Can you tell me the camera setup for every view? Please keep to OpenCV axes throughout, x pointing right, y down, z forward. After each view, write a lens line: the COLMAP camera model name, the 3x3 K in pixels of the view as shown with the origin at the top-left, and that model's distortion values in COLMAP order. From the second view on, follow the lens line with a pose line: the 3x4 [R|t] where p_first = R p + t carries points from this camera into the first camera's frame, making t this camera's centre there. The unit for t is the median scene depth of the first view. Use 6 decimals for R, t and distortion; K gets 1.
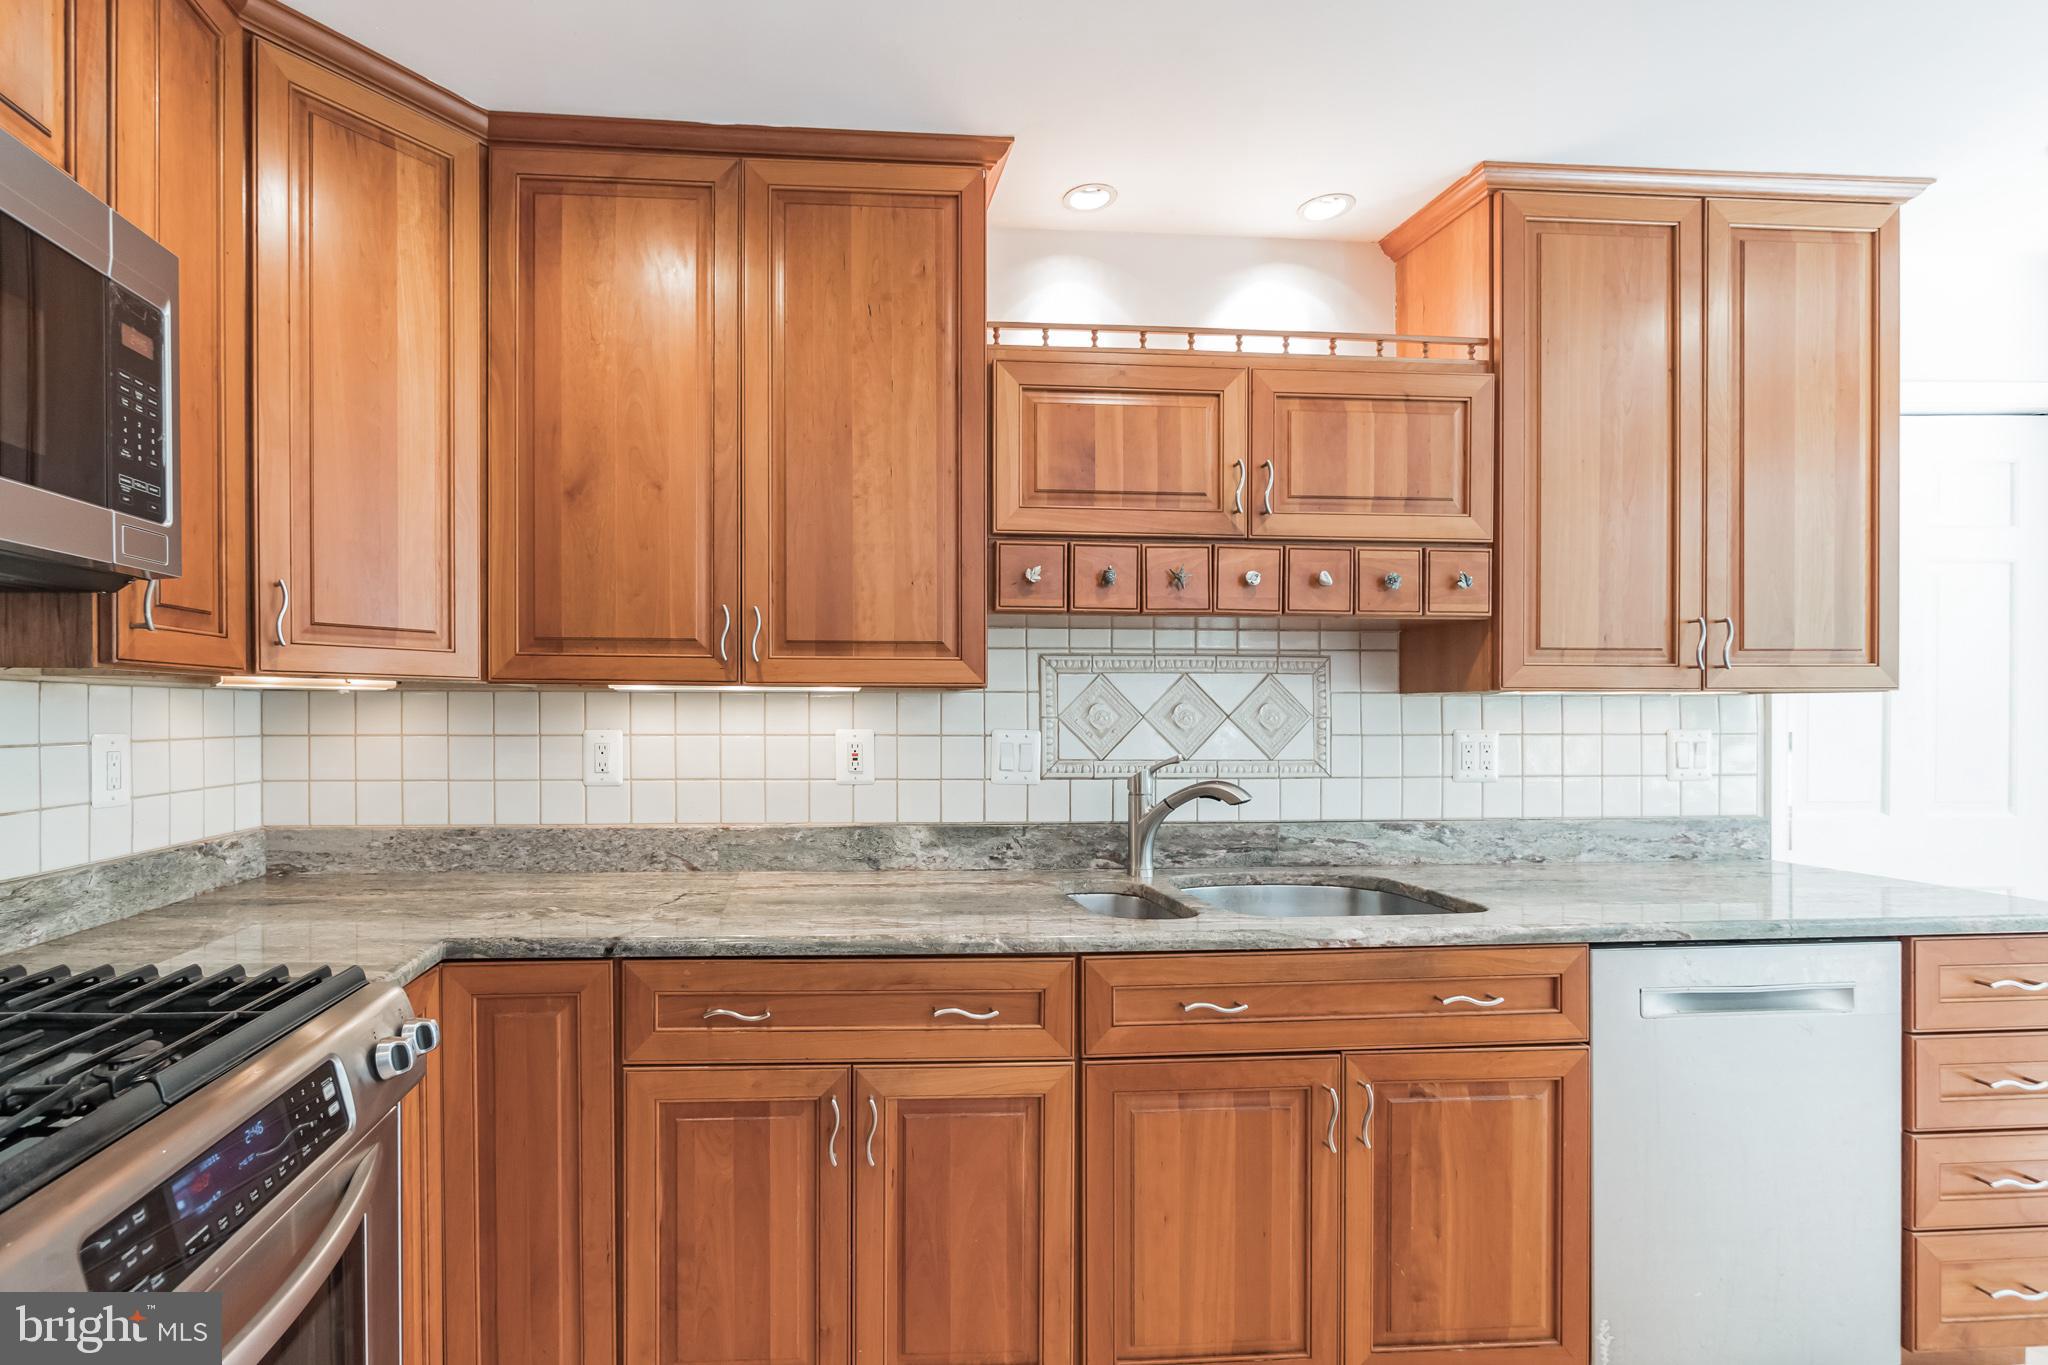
lens RADIAL K [[931.4, 0, 879.5], [0, 931.4, 714.7], [0, 0, 1]] dist [-0.007445, -0.000247]
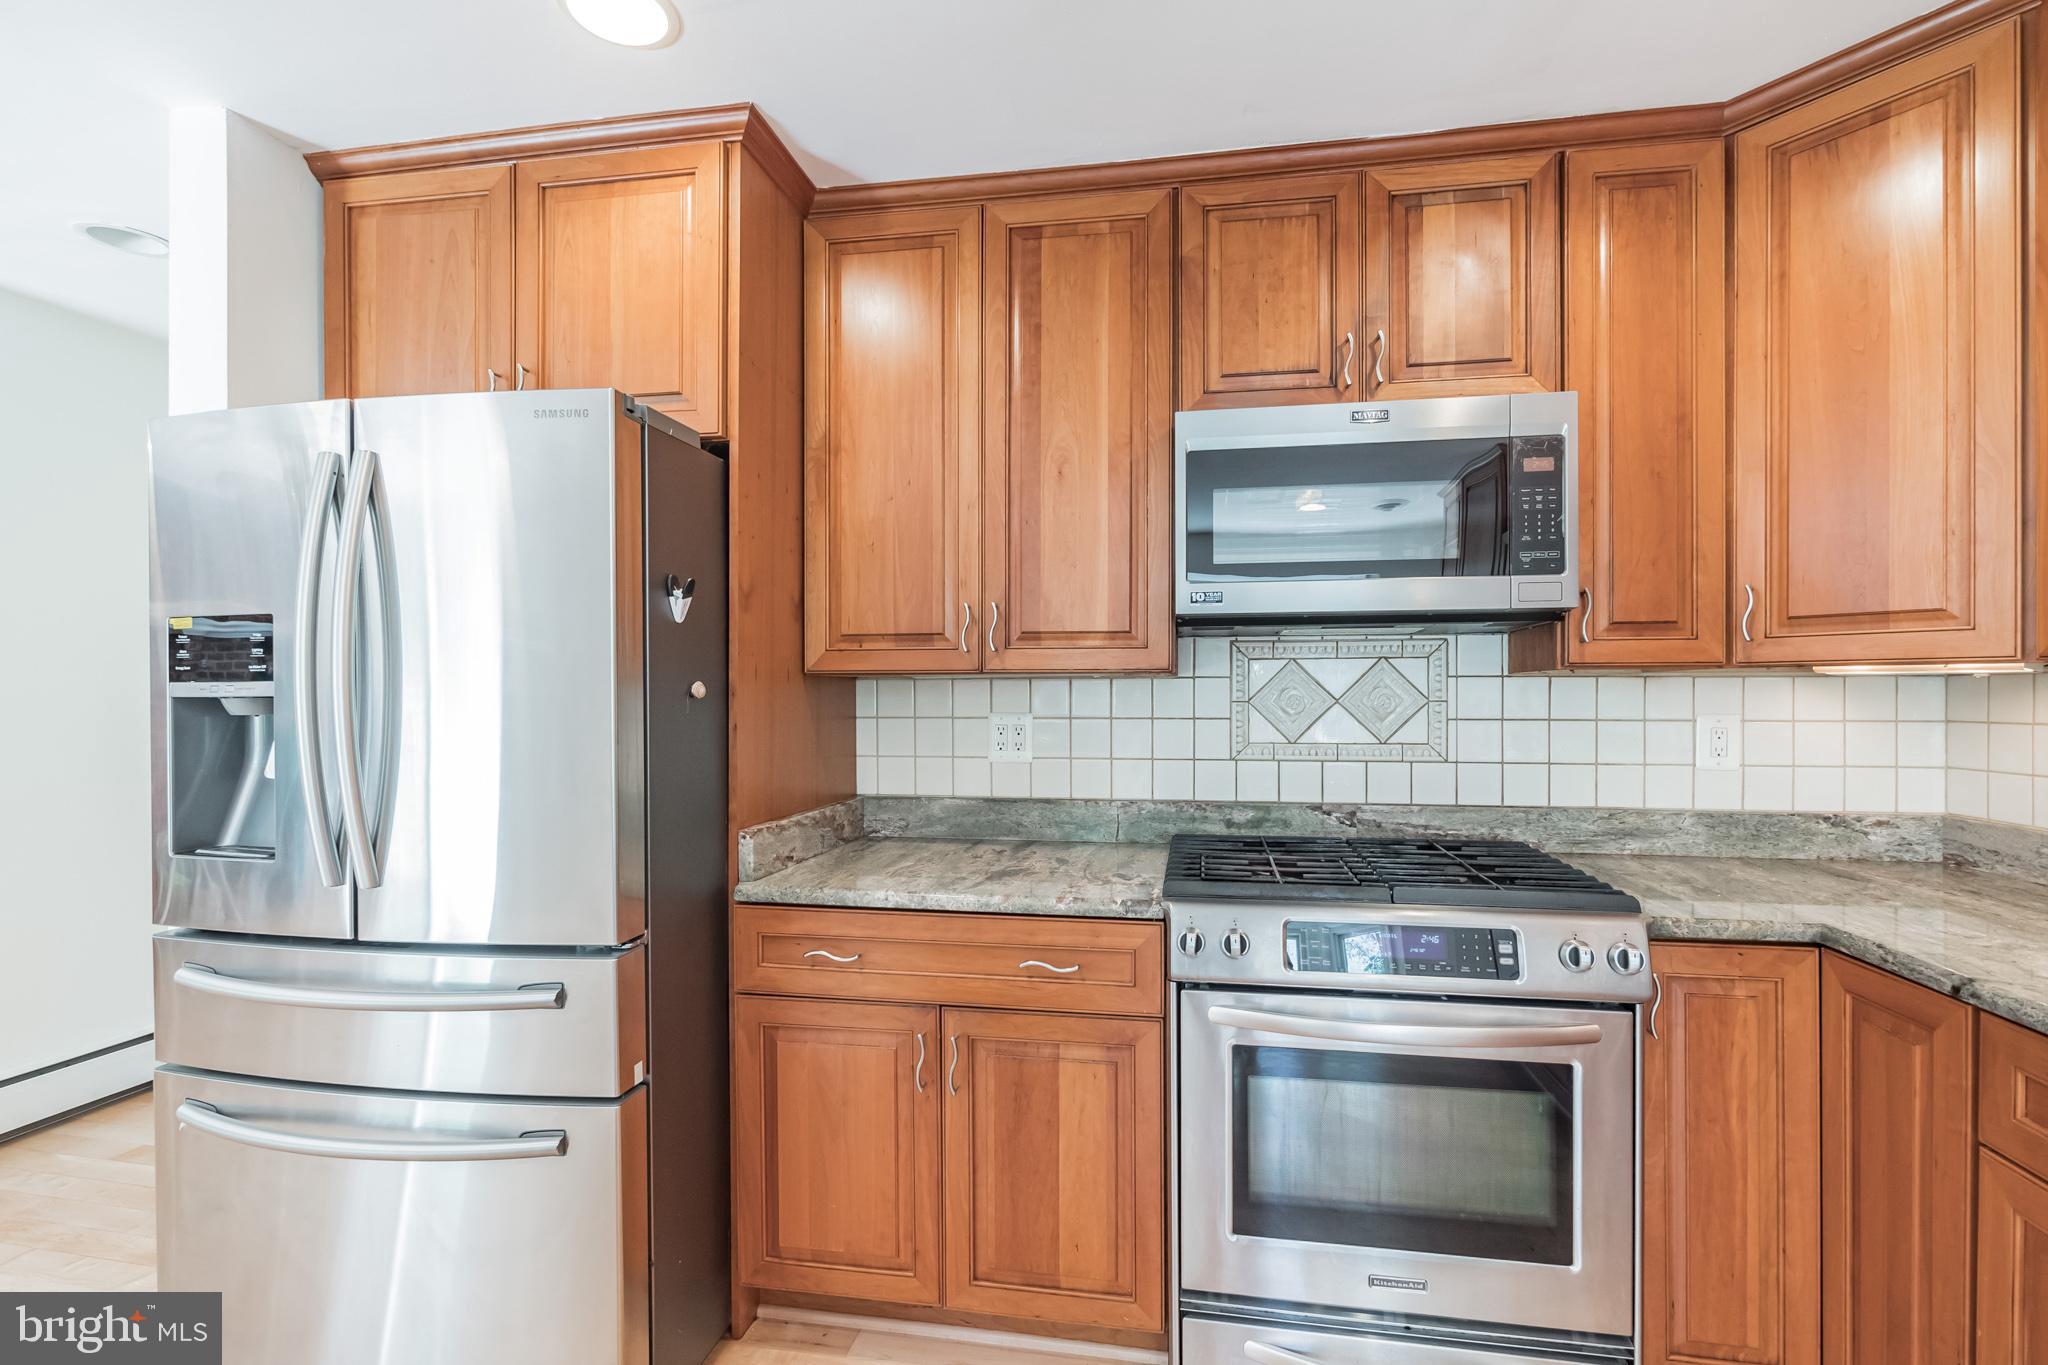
lens RADIAL K [[872.2, 0, 1038.1], [0, 872.2, 703.9], [0, 0, 1]] dist [-0.012322, 0.001020]
pose [[-0.248752, 0.007461, -0.968539, 0.497850], [-0.002018, 0.999964, 0.008221, -0.001876], [0.968565, 0.004000, -0.248728, 0.315582]]
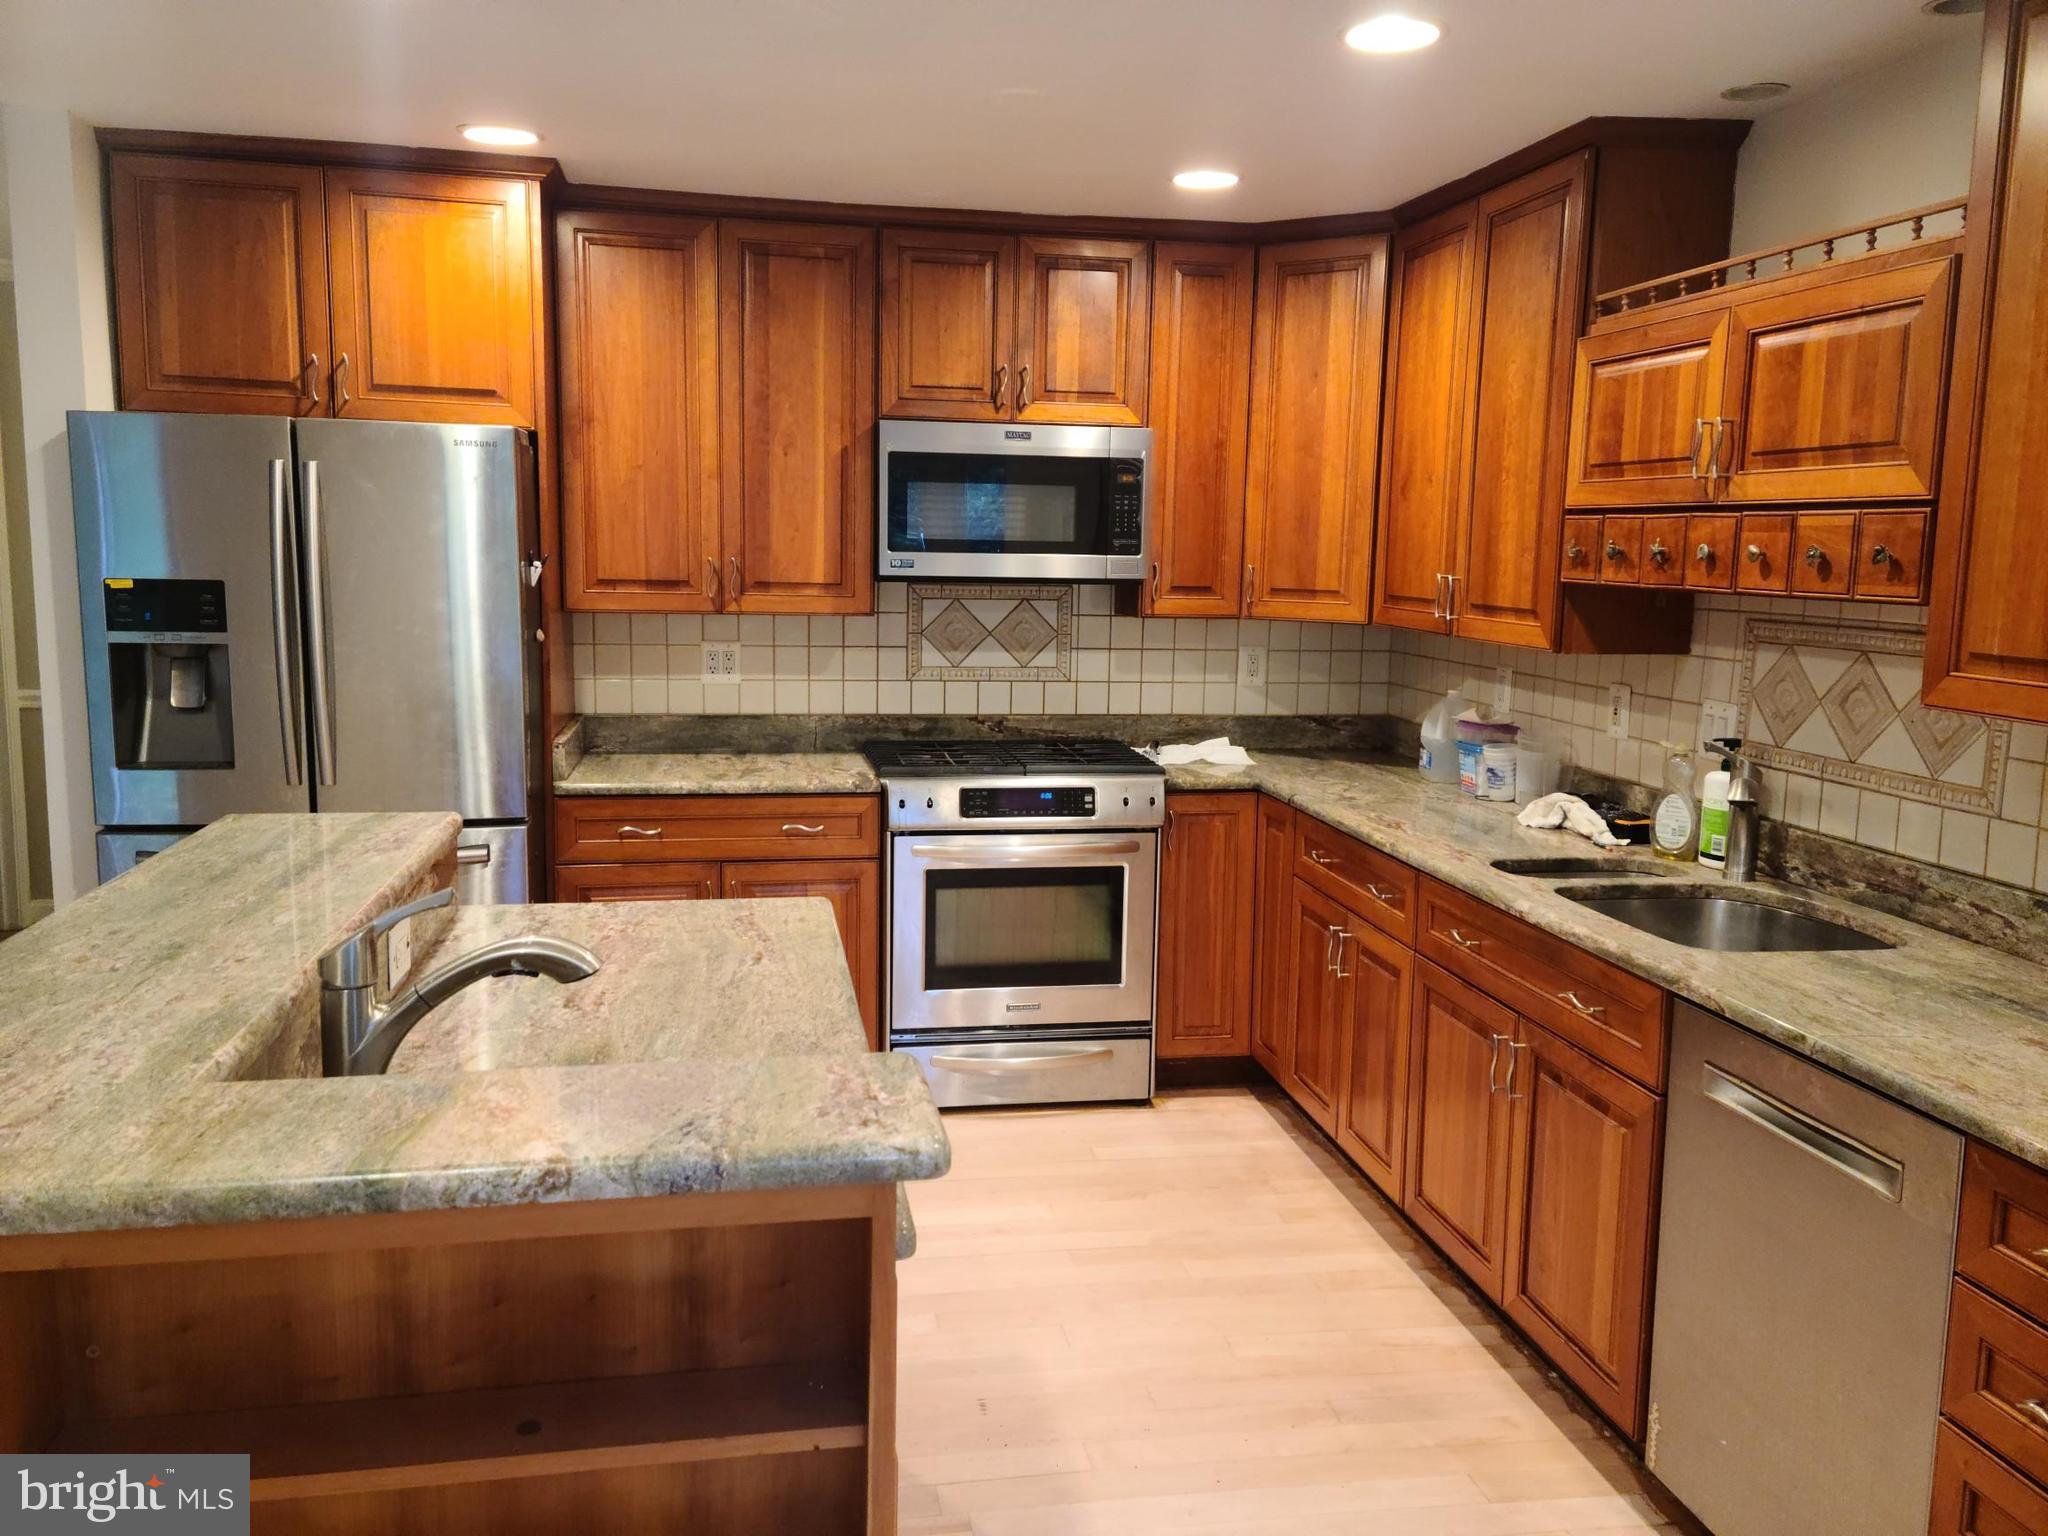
lens RADIAL K [[1610.7, 0, 1023.8], [0, 1610.7, 769.1], [0, 0, 1]] dist [0.035576, -0.006241]
pose [[0.112211, 0.141109, -0.983614, 1.870388], [-0.025018, 0.989953, 0.139165, -0.139352], [0.993369, 0.008993, 0.114614, 0.171683]]
